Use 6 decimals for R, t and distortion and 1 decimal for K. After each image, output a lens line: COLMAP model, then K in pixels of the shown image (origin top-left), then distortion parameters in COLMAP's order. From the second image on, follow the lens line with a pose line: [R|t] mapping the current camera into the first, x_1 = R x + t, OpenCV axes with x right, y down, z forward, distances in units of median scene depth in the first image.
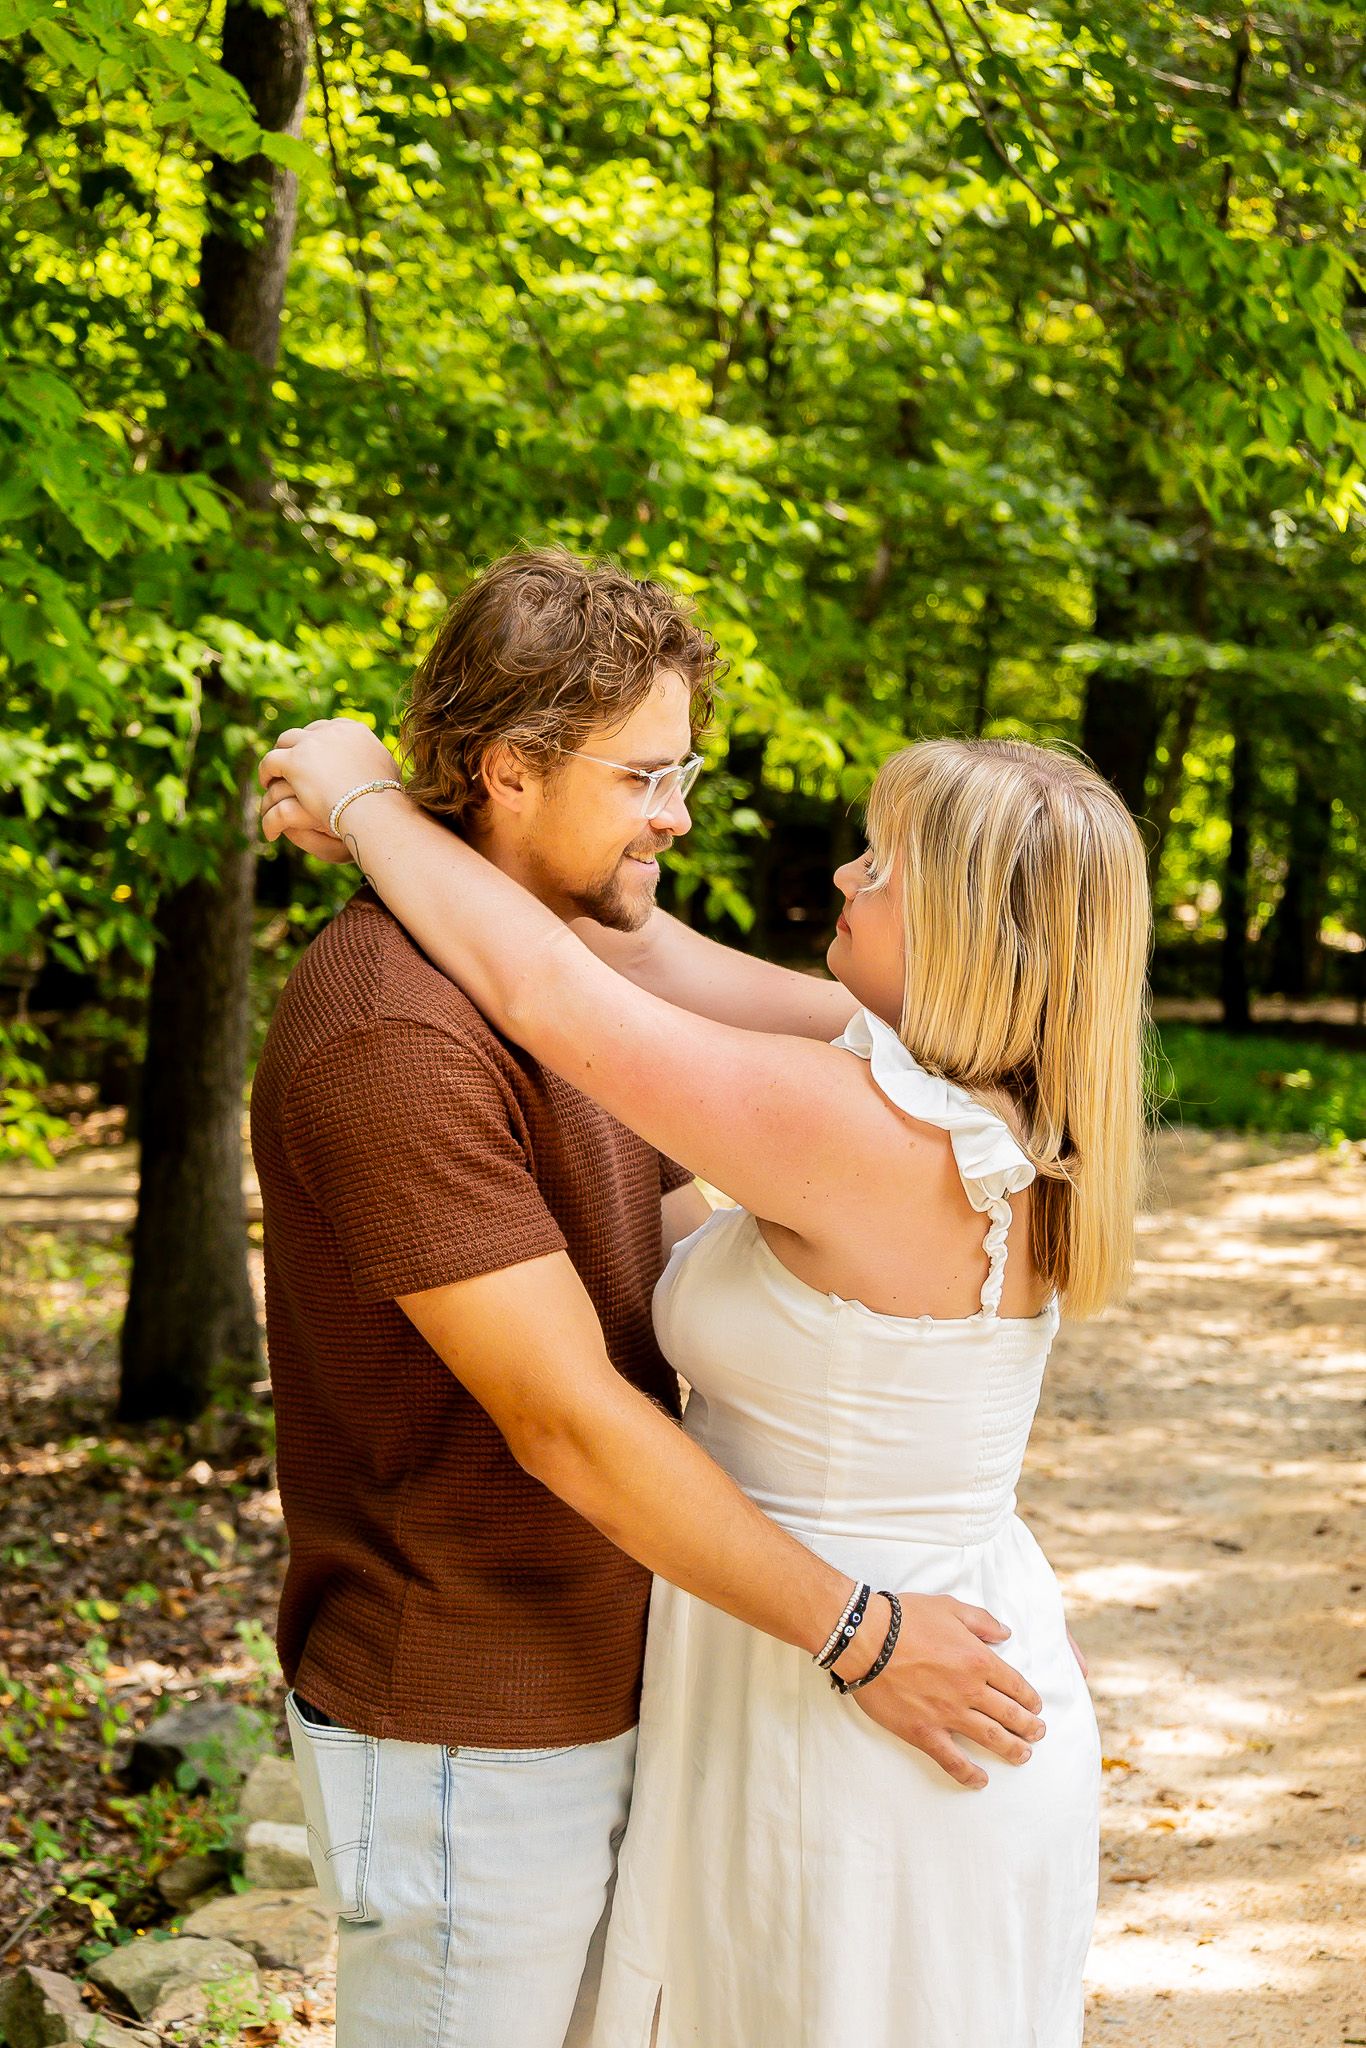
lens RADIAL K [[3959.8, 0, 690.6], [0, 3959.8, 1023.8], [0, 0, 1]] dist [-0.002801, -0.010017]
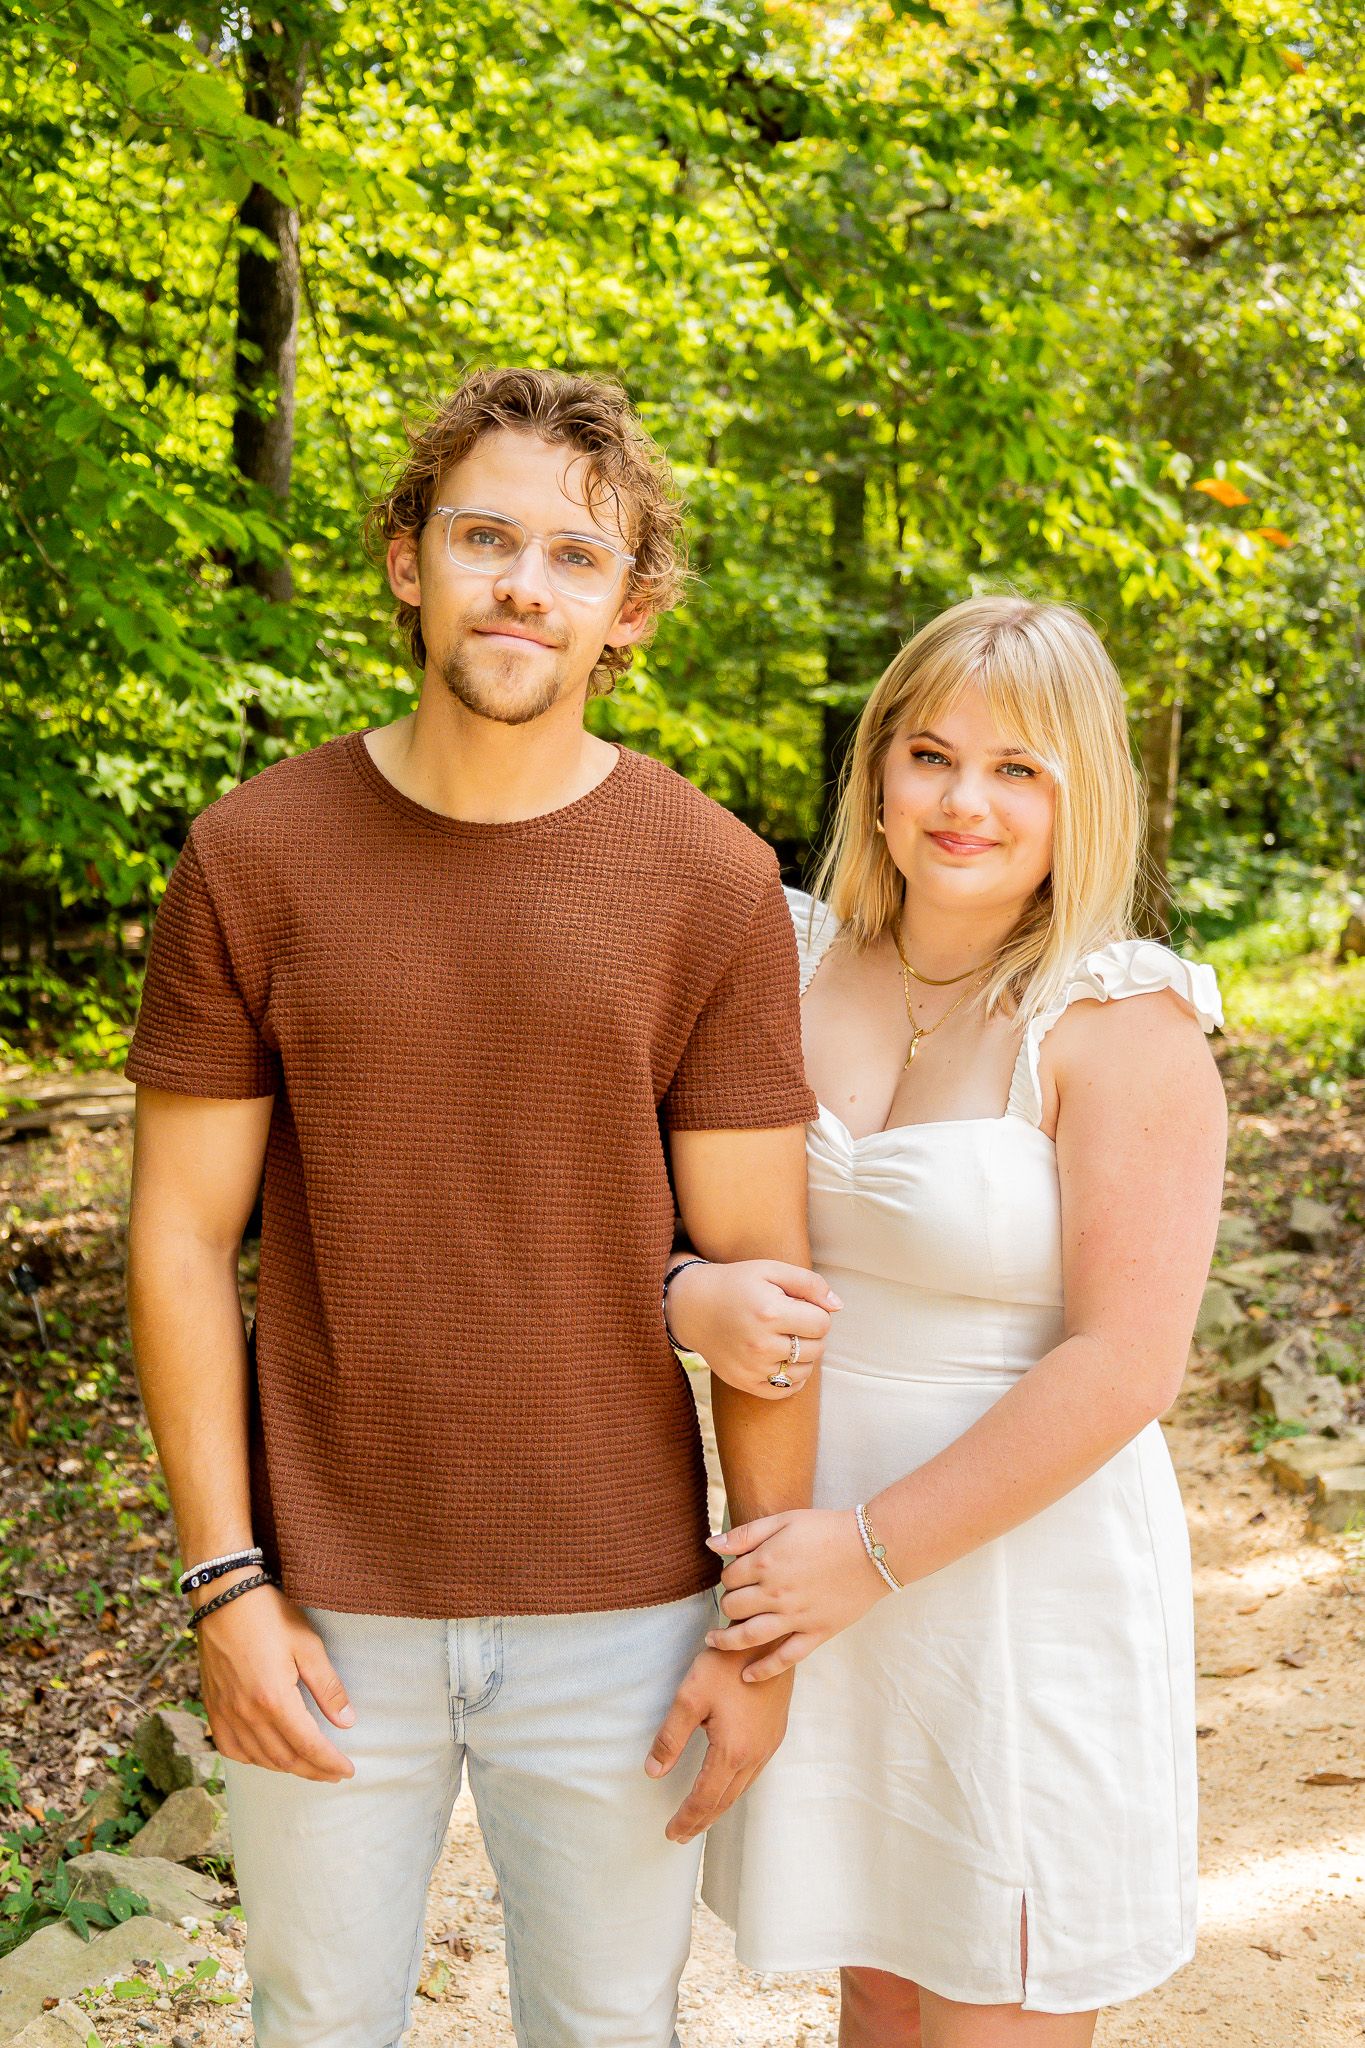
lens RADIAL K [[2218.8, 0, 673.9], [0, 2218.8, 1016.3], [0, 0, 1]] dist [-0.021082, -0.012106]
pose [[0.996629, -0.067622, 0.046458, -0.035963], [0.066427, 0.997431, 0.026806, 0.019591], [-0.048151, -0.023630, 0.998561, 0.442433]]
